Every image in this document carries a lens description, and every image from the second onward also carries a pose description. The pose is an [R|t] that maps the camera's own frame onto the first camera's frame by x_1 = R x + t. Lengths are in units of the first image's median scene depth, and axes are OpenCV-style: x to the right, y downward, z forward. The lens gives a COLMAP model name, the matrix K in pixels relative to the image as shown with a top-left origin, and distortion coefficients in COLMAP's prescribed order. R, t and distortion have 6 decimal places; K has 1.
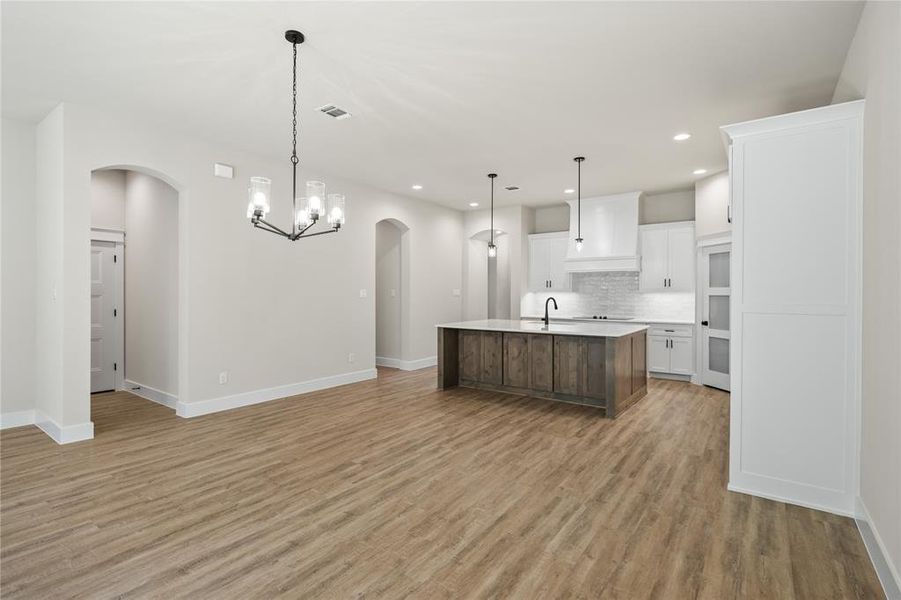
lens RADIAL K [[433.2, 0, 443.6], [0, 433.2, 294.9], [0, 0, 1]] dist [0.003975, -0.000915]
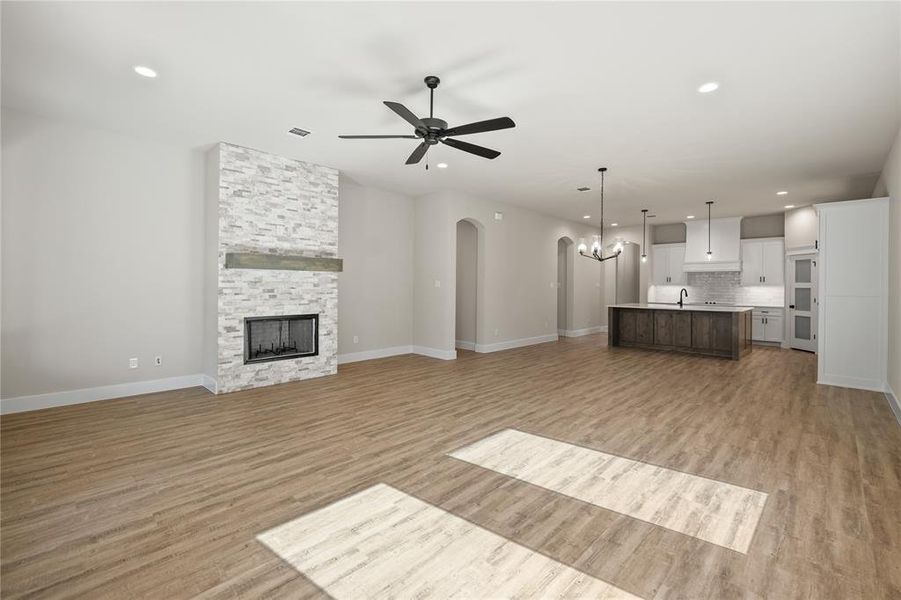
lens RADIAL K [[394.3, 0, 455.3], [0, 394.3, 285.3], [0, 0, 1]] dist [-0.009299, 0.002412]
pose [[0.991442, 0.006353, -0.130396, -0.382870], [-0.006762, 0.999974, -0.002695, 0.002760], [0.130375, 0.003554, 0.991458, -0.505167]]
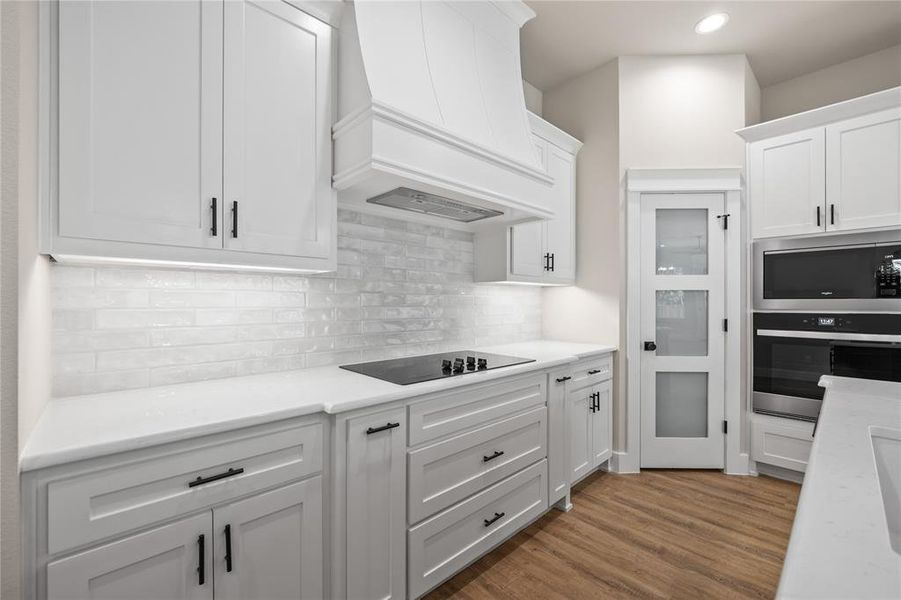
lens RADIAL K [[370.9, 0, 448.8], [0, 370.9, 304.2], [0, 0, 1]] dist [-0.009224, -0.000286]
pose [[0.181373, -0.007314, 0.983387, 0.146694], [0.006108, 0.999961, 0.006311, 0.013241], [-0.983395, 0.004862, 0.181410, 1.179333]]
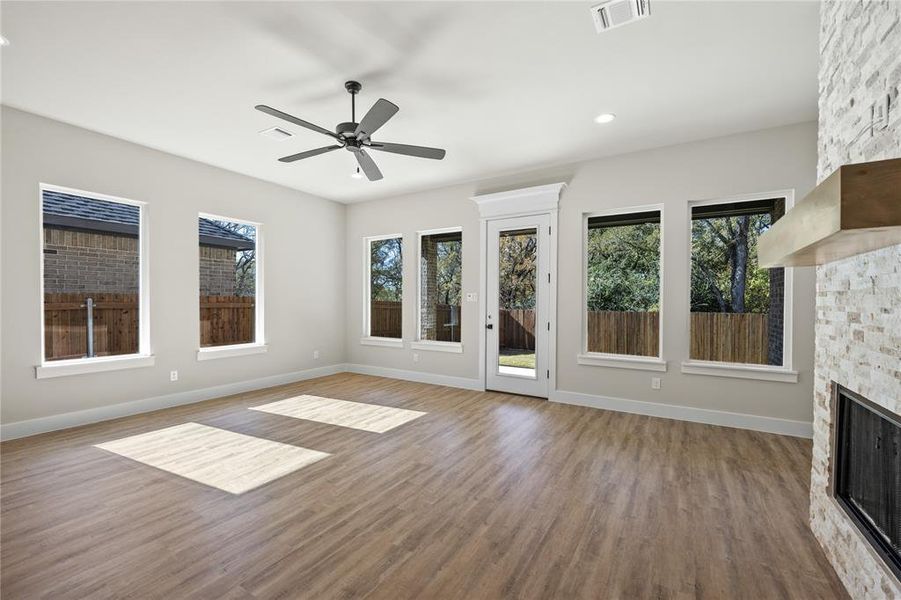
lens RADIAL K [[381.8, 0, 444.1], [0, 381.8, 305.8], [0, 0, 1]] dist [-0.002438, -0.001746]
pose [[-0.996527, -0.009222, -0.082758, -0.566165], [-0.010727, 0.999785, 0.017768, 0.003684], [0.082576, 0.018594, -0.996411, 0.535515]]
